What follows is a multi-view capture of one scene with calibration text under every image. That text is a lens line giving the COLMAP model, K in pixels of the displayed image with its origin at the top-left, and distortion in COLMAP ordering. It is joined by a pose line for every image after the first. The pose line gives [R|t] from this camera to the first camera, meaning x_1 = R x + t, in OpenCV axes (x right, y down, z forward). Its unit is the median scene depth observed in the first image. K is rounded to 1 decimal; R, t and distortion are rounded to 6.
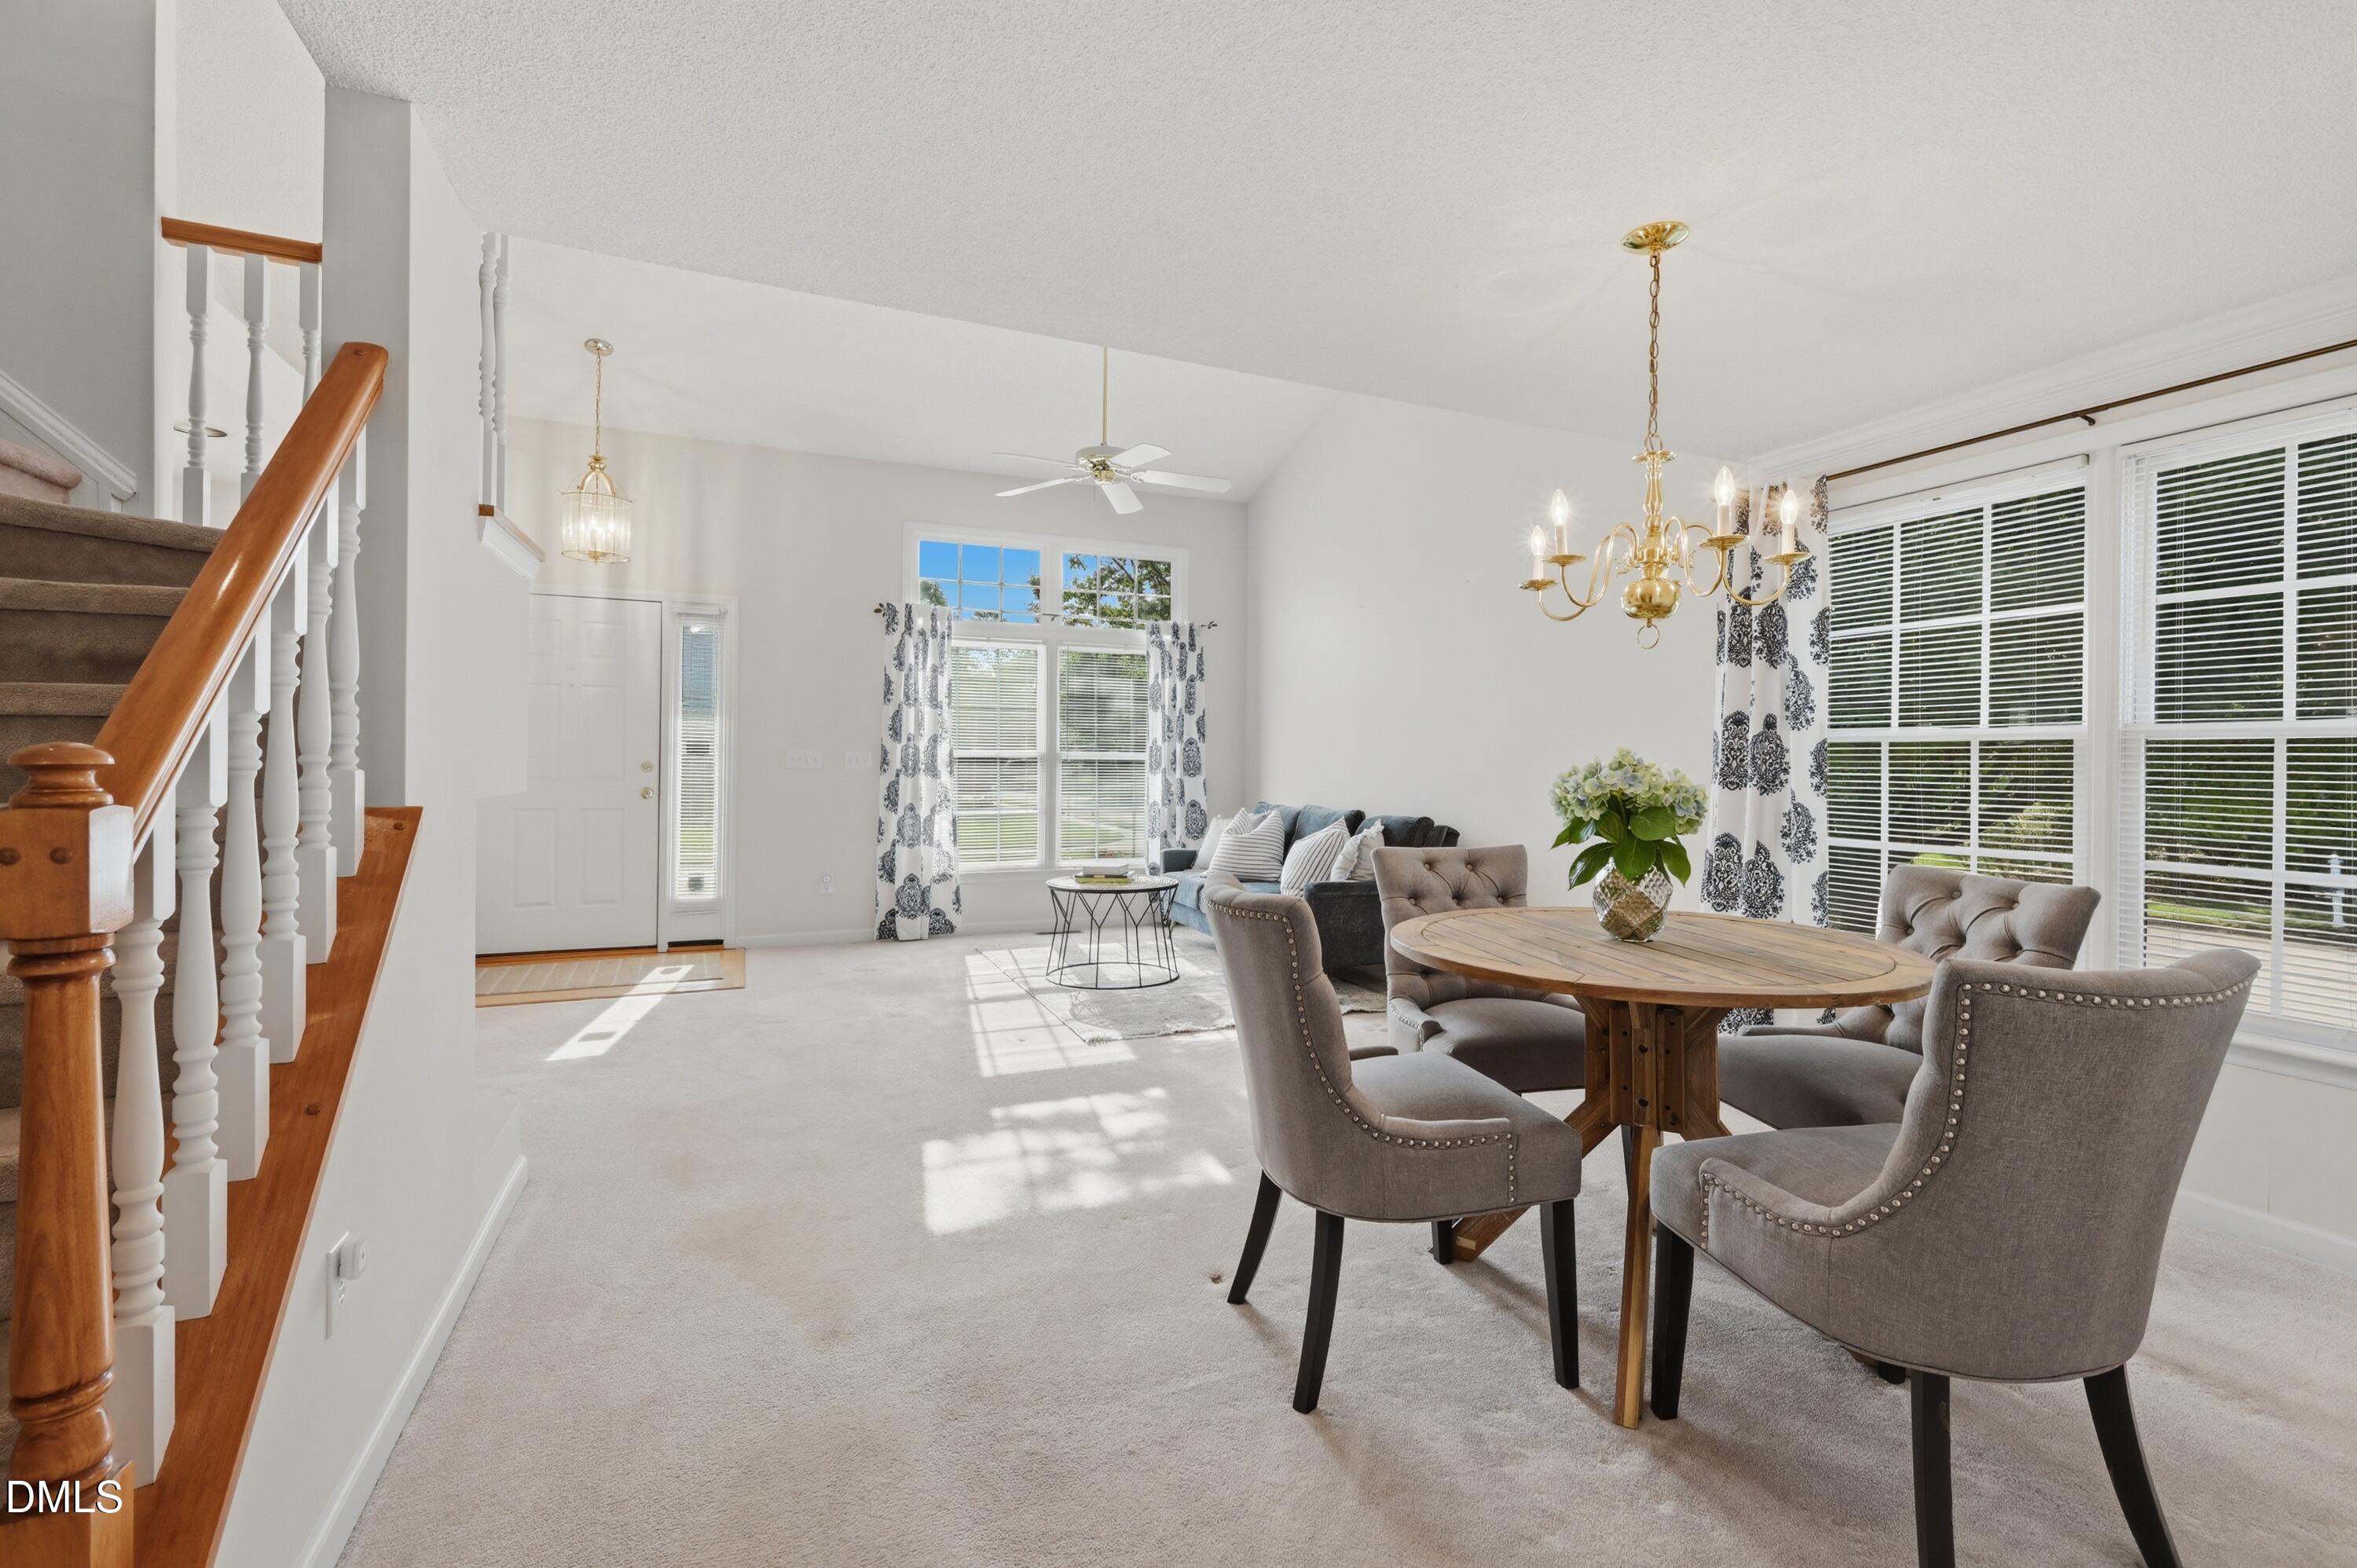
lens RADIAL K [[1049.3, 0, 1185.6], [0, 1049.3, 770.4], [0, 0, 1]] dist [-0.001190, -0.000069]
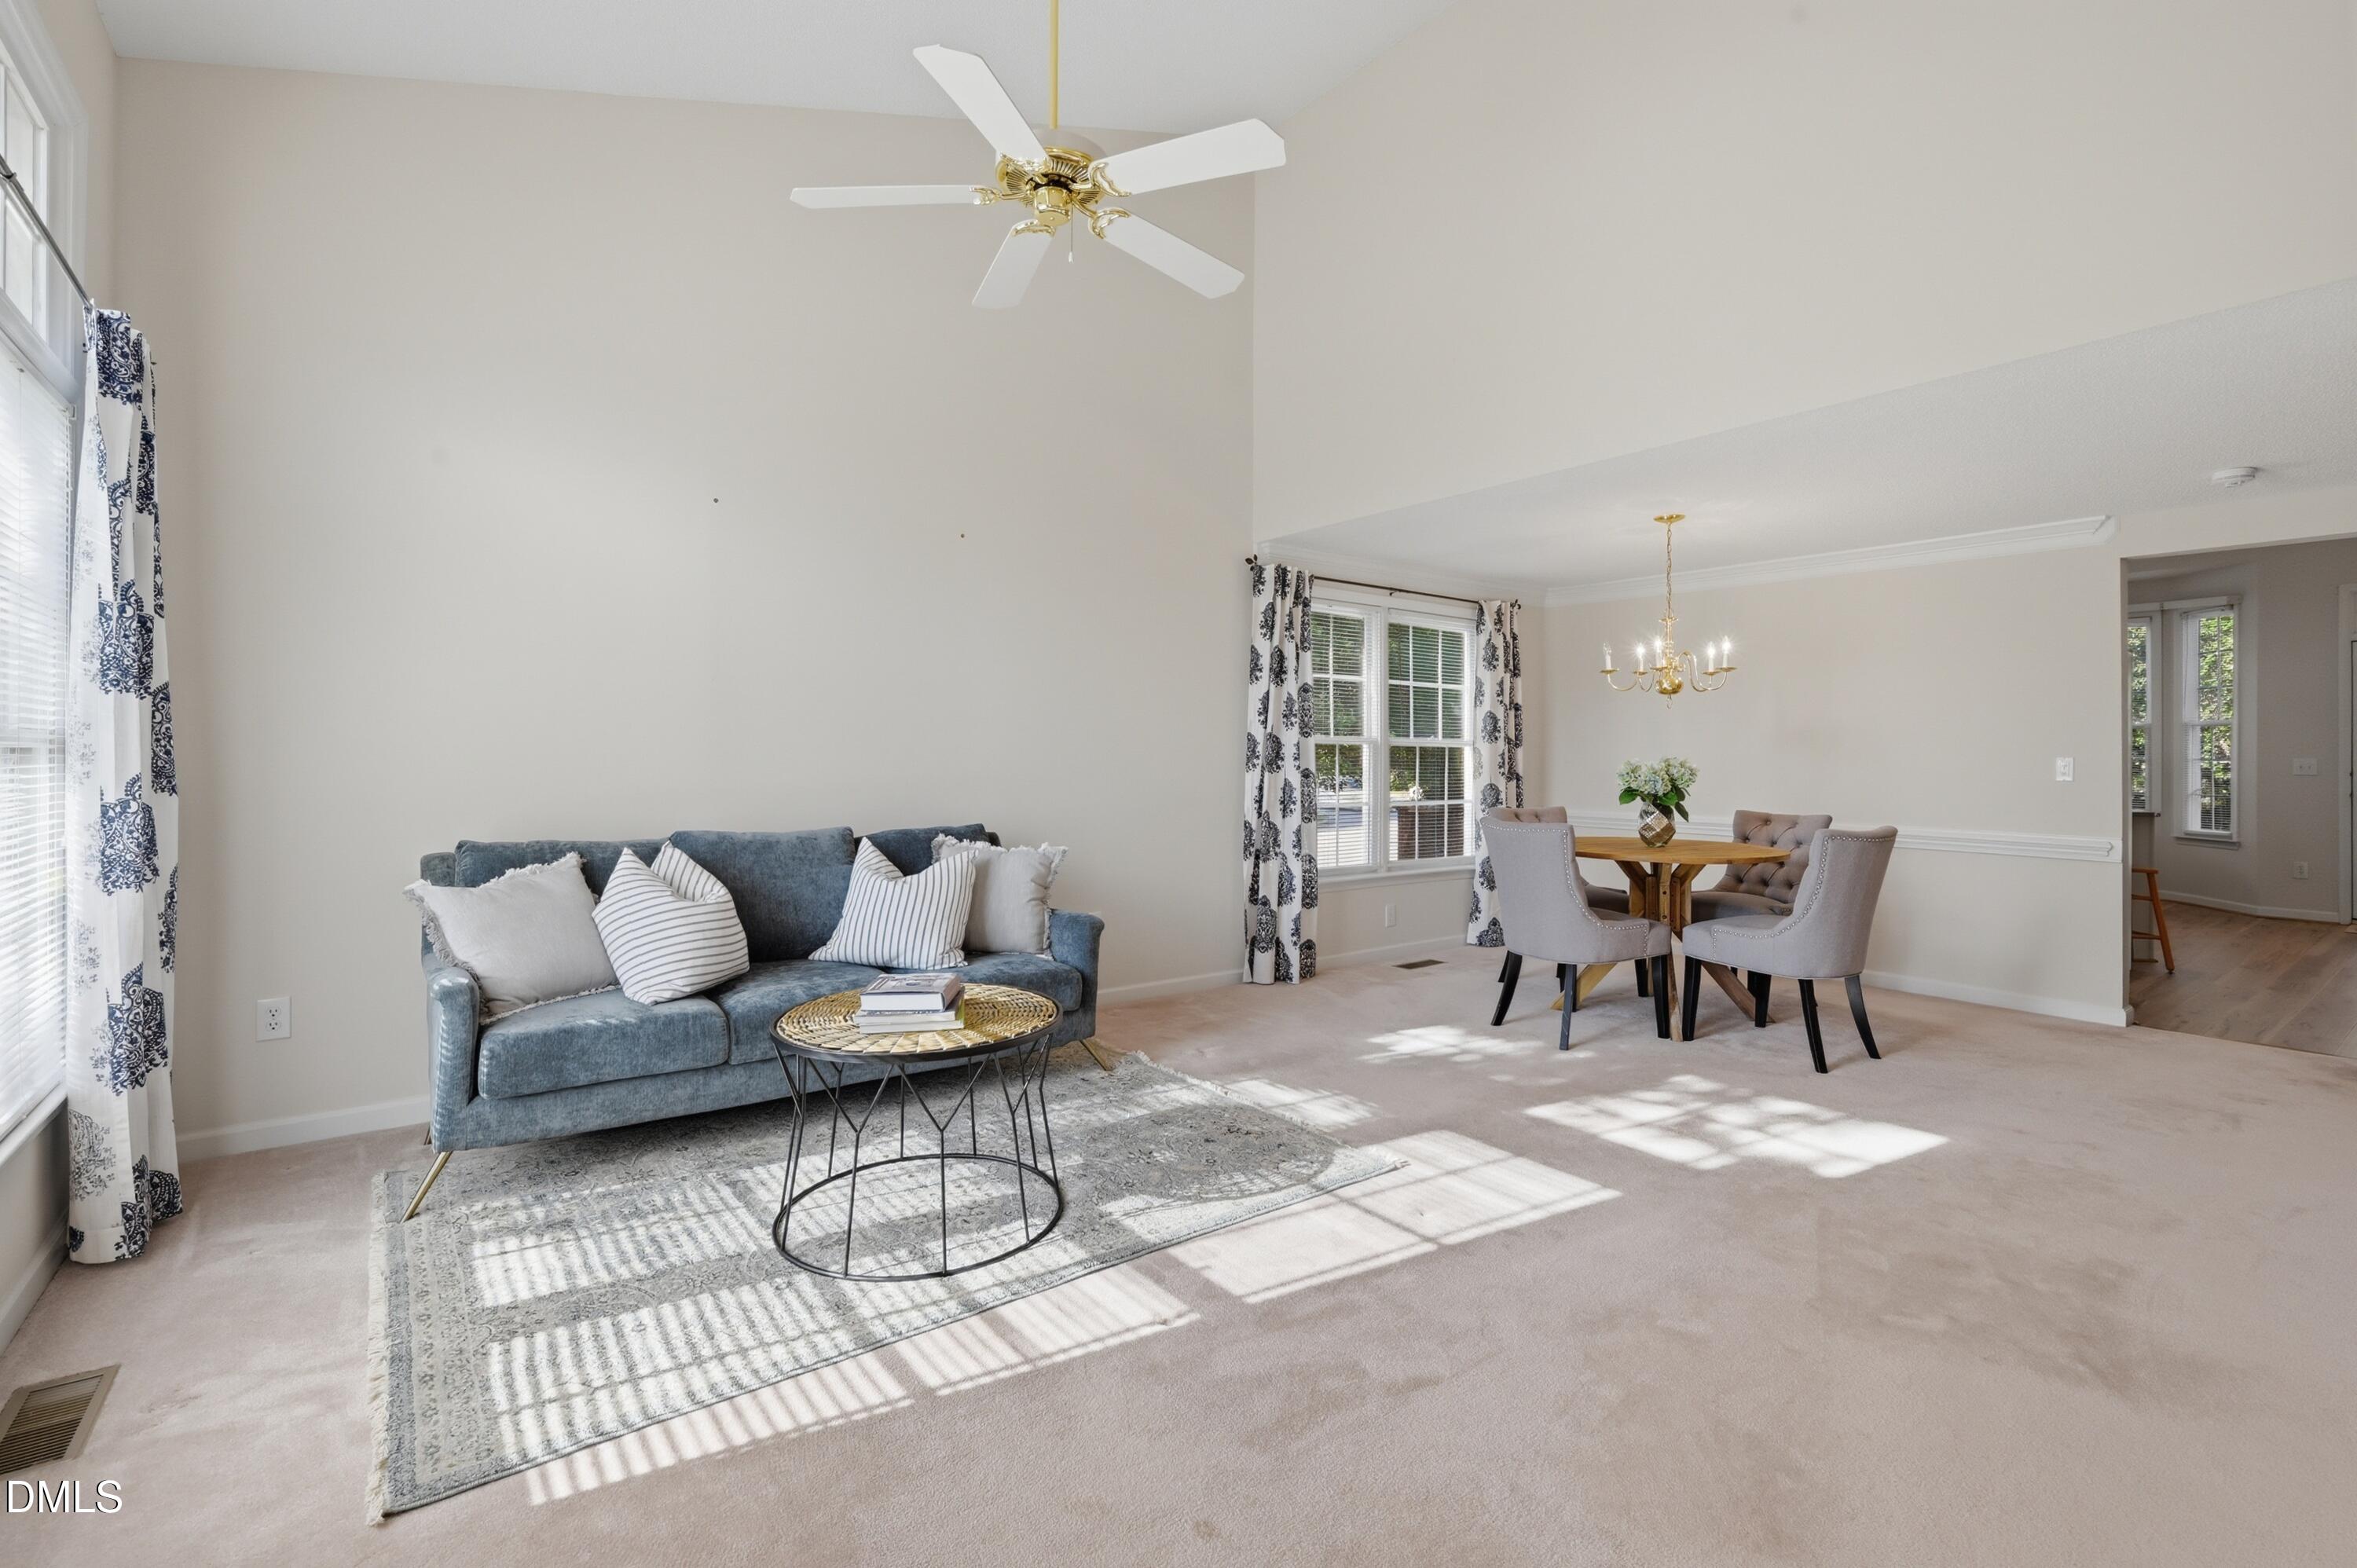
lens RADIAL K [[1049.3, 0, 1185.6], [0, 1049.3, 770.4], [0, 0, 1]] dist [-0.001190, -0.000069]
pose [[-0.246442, -0.027132, 0.968778, -1.012127], [-0.003545, 0.999627, 0.027094, -0.033271], [-0.969151, 0.003243, -0.246446, 1.809028]]
